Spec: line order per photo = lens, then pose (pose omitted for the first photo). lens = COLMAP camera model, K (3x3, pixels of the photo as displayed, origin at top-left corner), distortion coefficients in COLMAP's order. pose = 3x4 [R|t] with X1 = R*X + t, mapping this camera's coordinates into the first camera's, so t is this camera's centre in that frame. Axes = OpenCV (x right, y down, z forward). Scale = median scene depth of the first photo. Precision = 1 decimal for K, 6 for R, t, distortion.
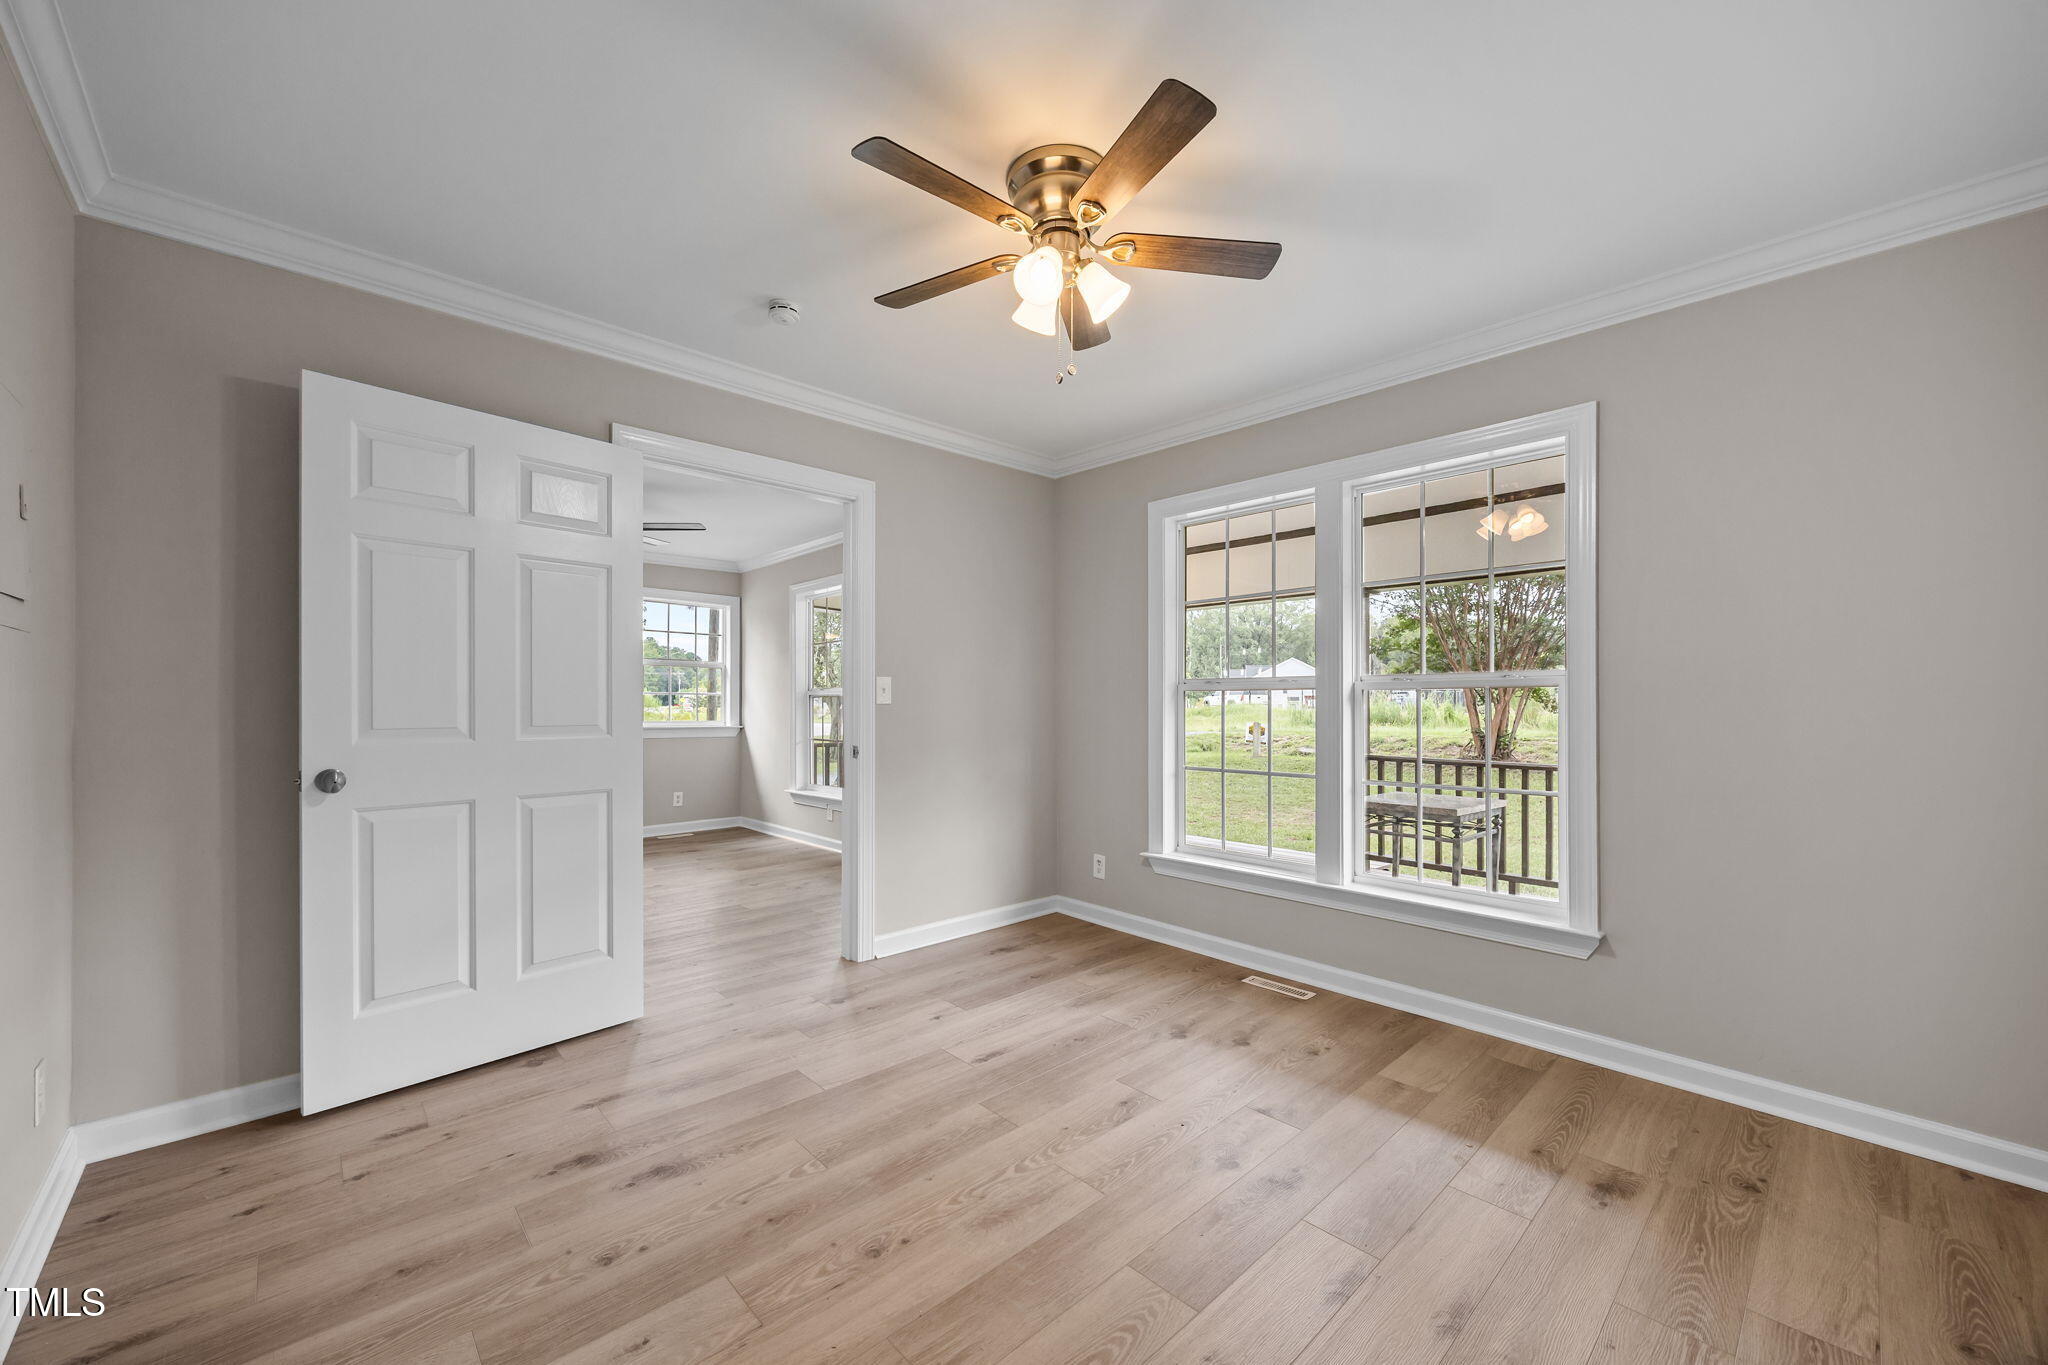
lens RADIAL K [[778.2, 0, 1030.6], [0, 778.2, 680.1], [0, 0, 1]] dist [-0.003752, -0.000075]
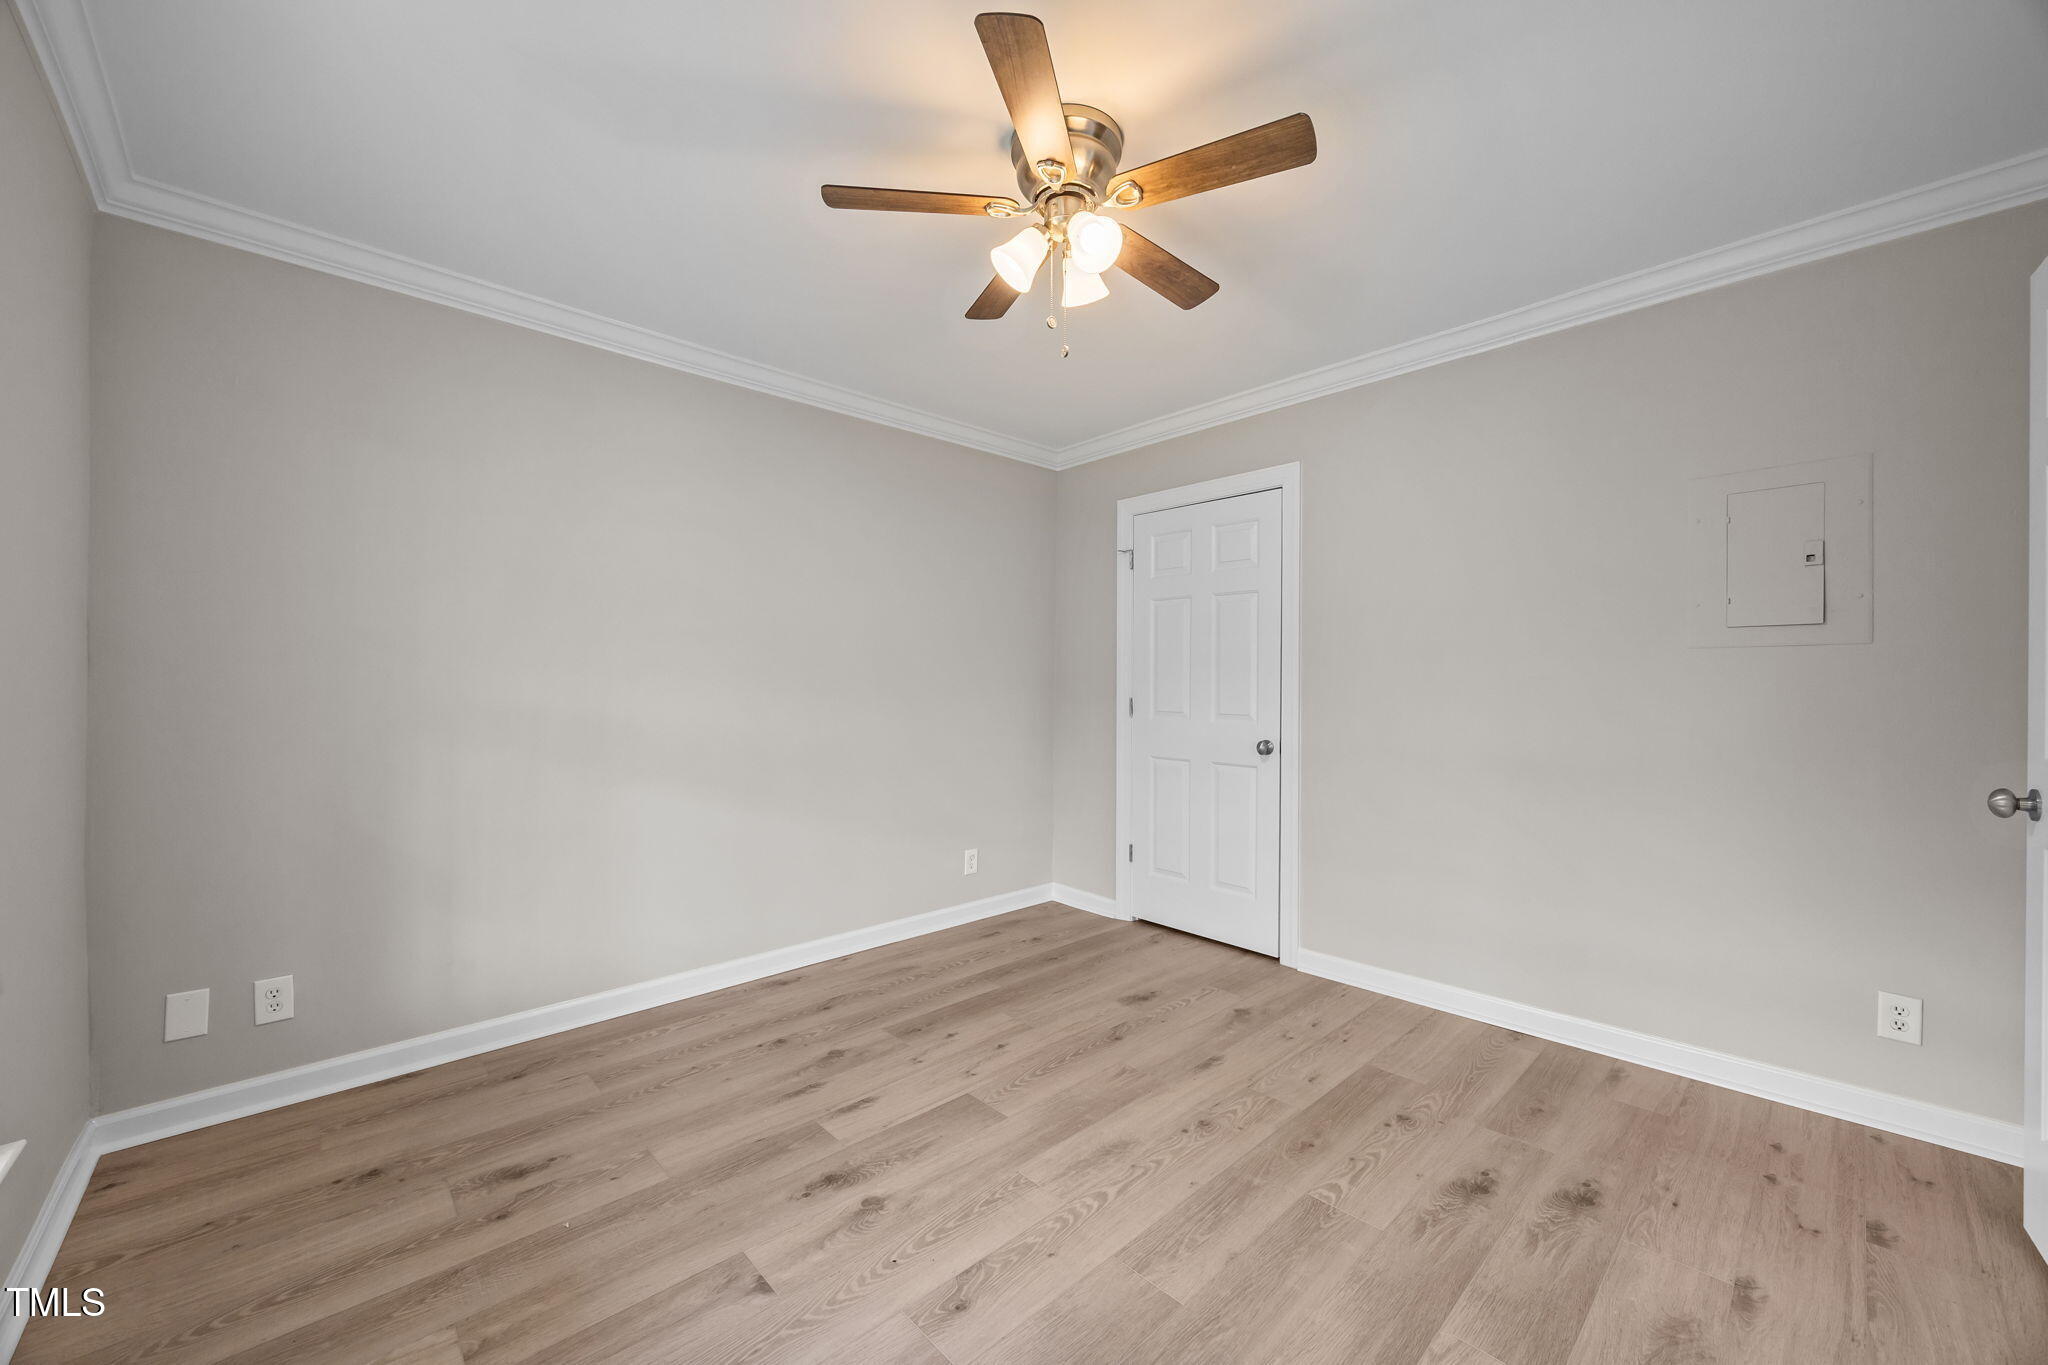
lens RADIAL K [[778.2, 0, 1030.6], [0, 778.2, 680.1], [0, 0, 1]] dist [-0.003752, -0.000075]
pose [[-0.999993, -0.003569, 0.001378, 0.073538], [-0.003619, 0.999267, -0.038097, 0.048122], [-0.001241, -0.038102, -0.999273, 1.976132]]
